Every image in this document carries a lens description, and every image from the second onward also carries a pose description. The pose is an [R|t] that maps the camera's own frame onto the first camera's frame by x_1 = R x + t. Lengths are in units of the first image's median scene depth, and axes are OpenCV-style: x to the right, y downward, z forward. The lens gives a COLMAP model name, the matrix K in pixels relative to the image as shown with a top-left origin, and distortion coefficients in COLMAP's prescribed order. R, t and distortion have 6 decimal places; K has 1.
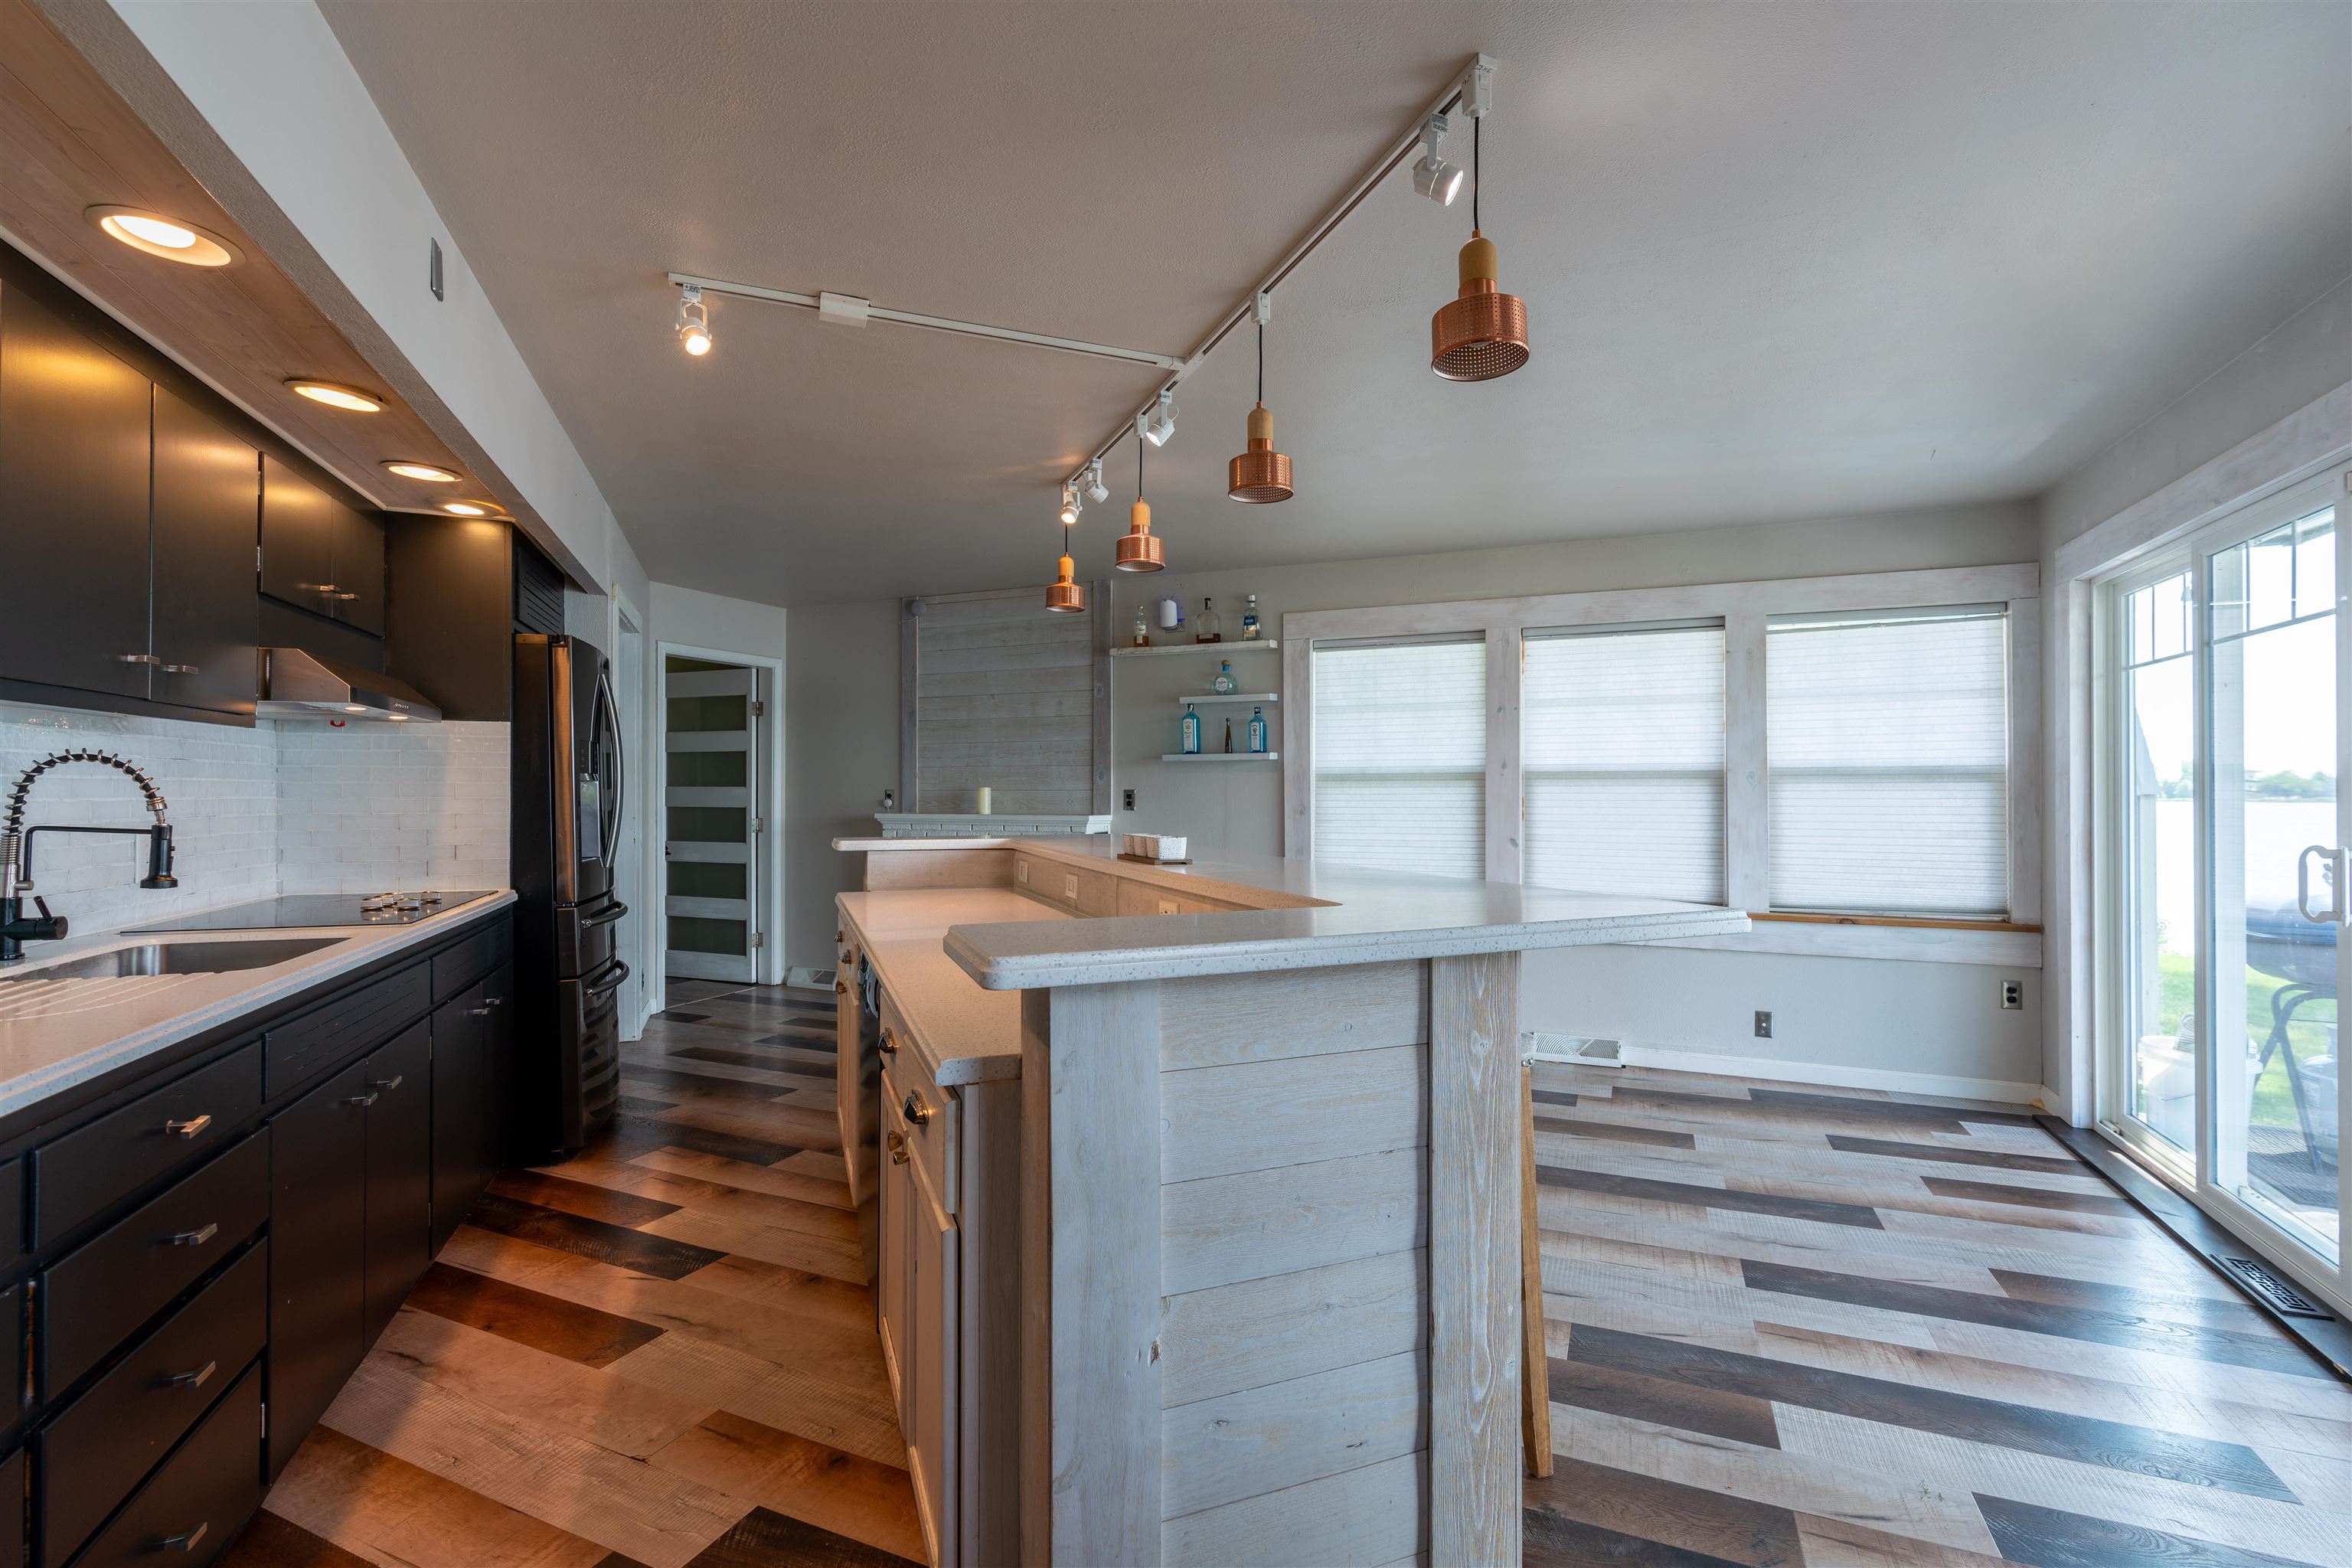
lens RADIAL K [[1063.2, 0, 1176.0], [0, 1063.2, 784.0], [0, 0, 1]] dist [-0.003027, 0.000123]
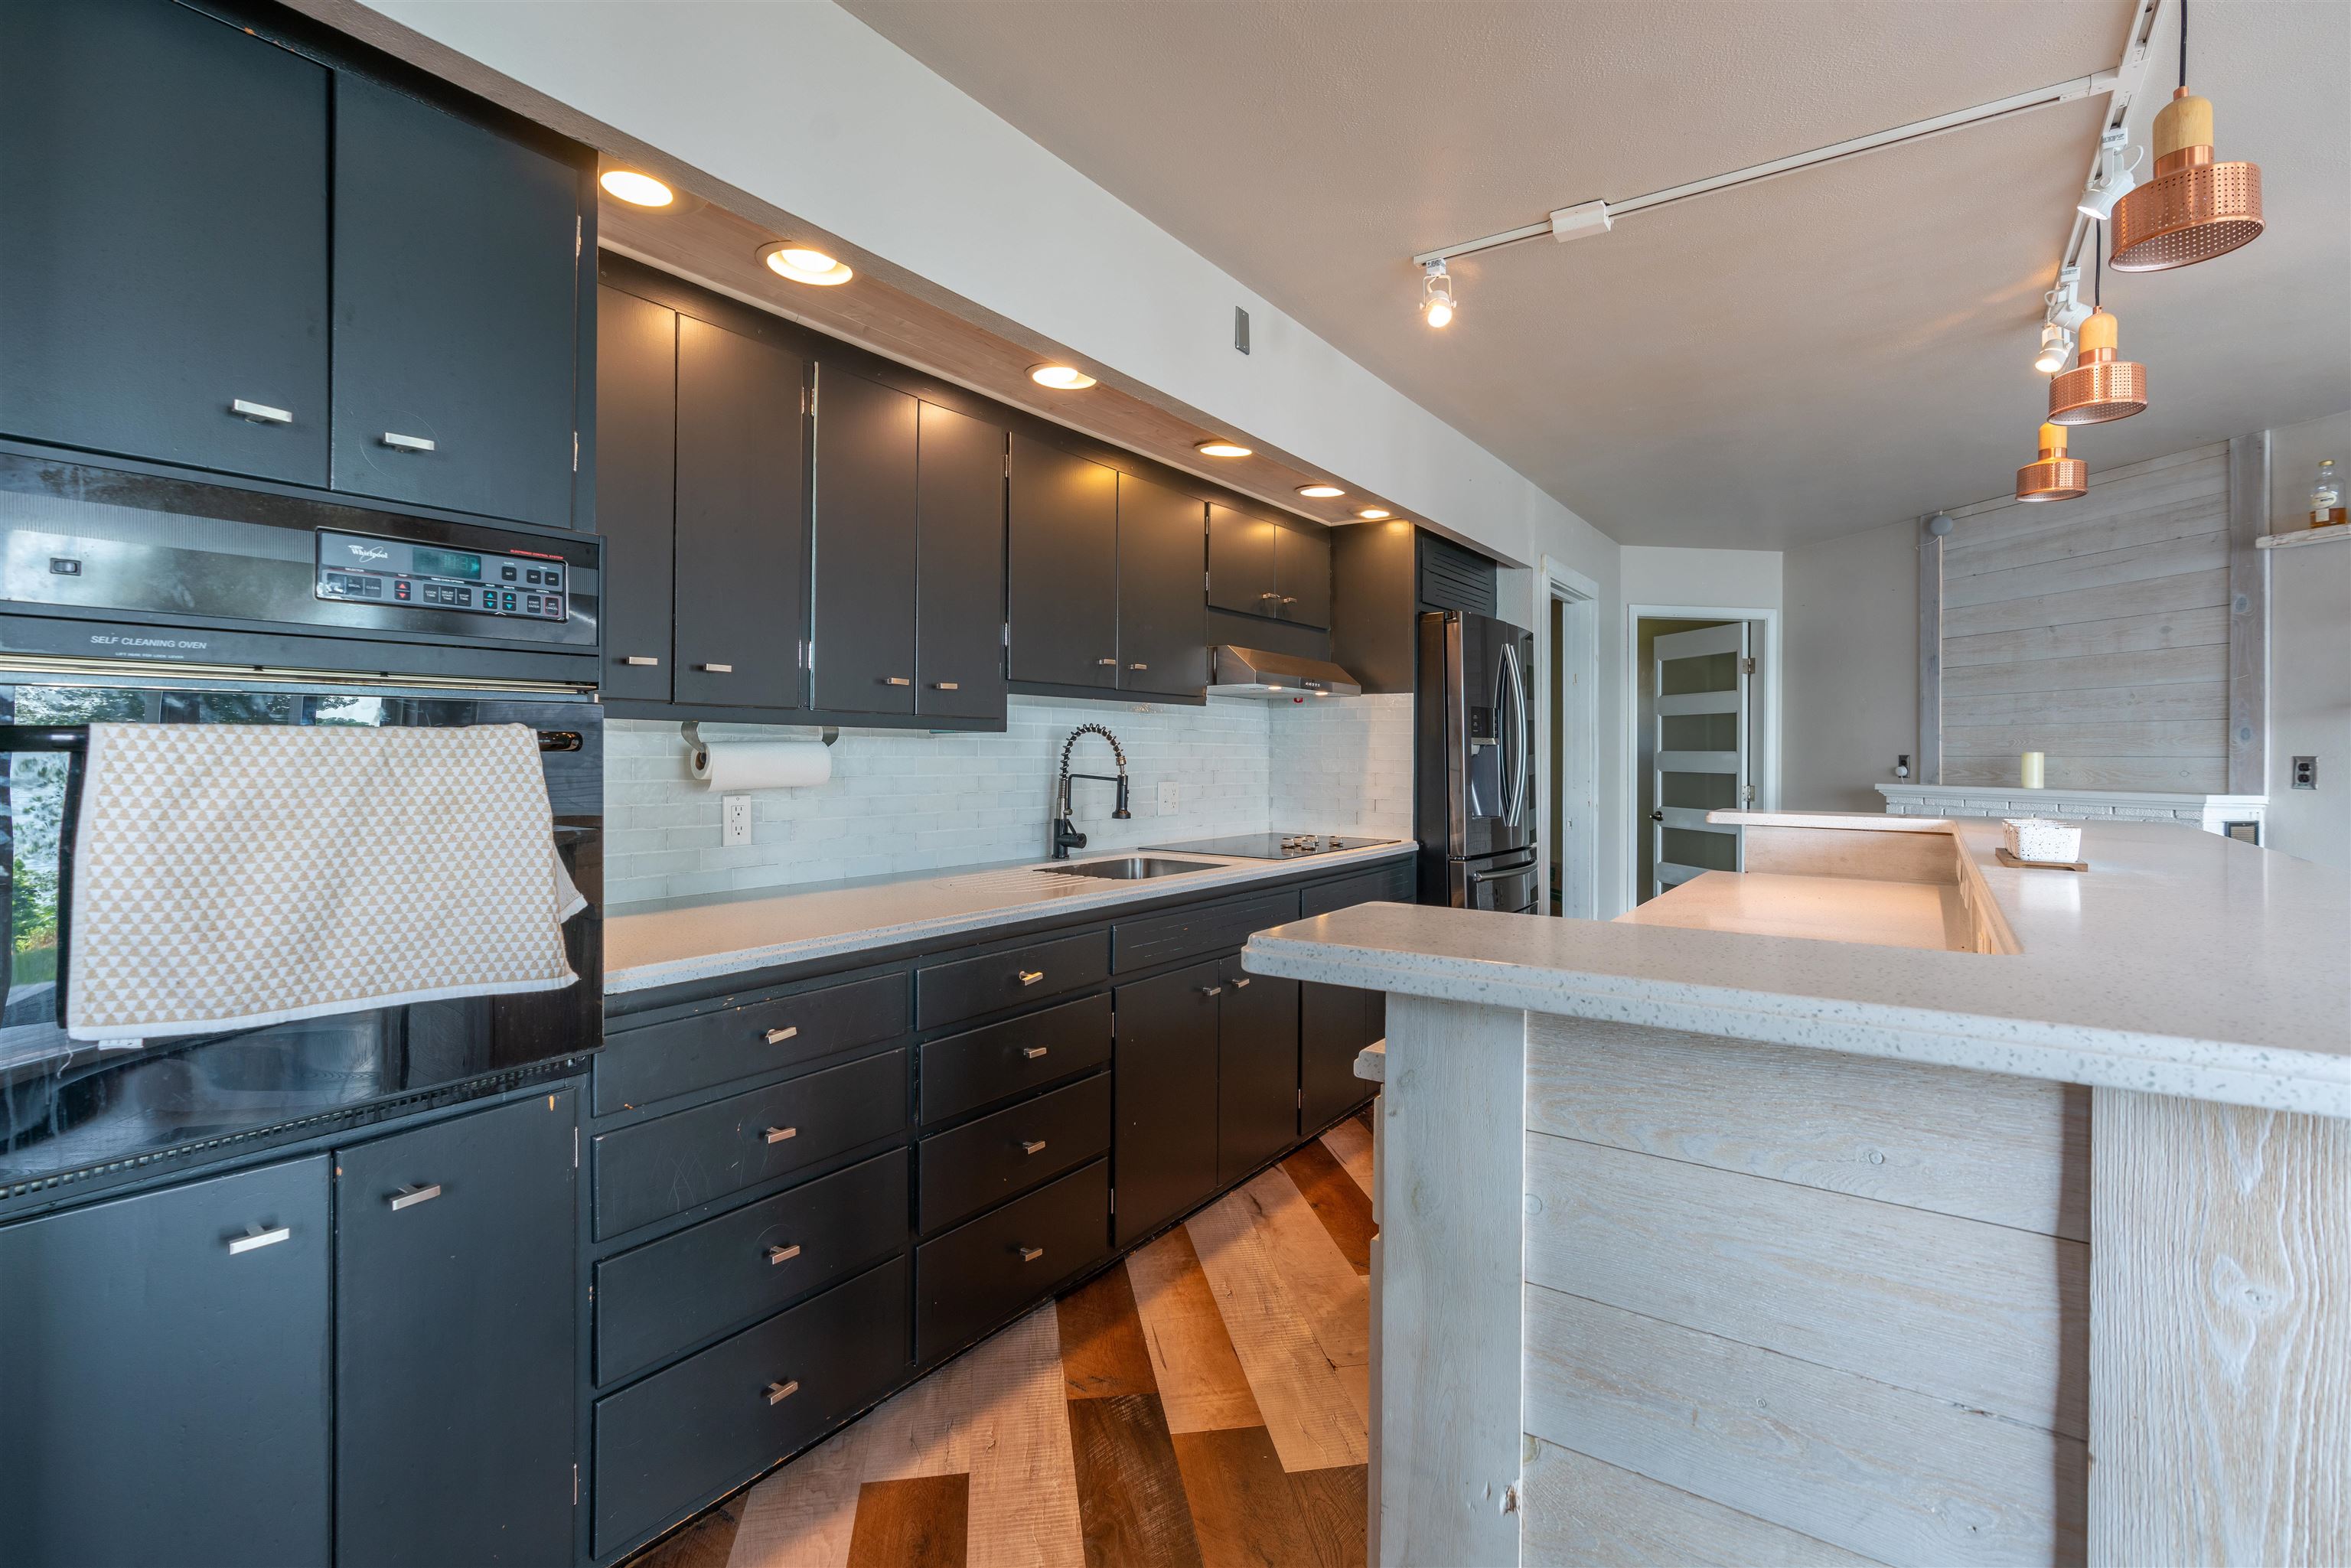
lens RADIAL K [[1070.3, 0, 1176.5], [0, 1070.3, 755.5], [0, 0, 1]] dist [-0.013880, 0.007969]
pose [[0.551270, 0.004624, -0.834314, 0.190185], [0.000093, 0.999984, 0.005604, 0.002145], [0.834327, -0.003167, 0.551261, 0.156967]]
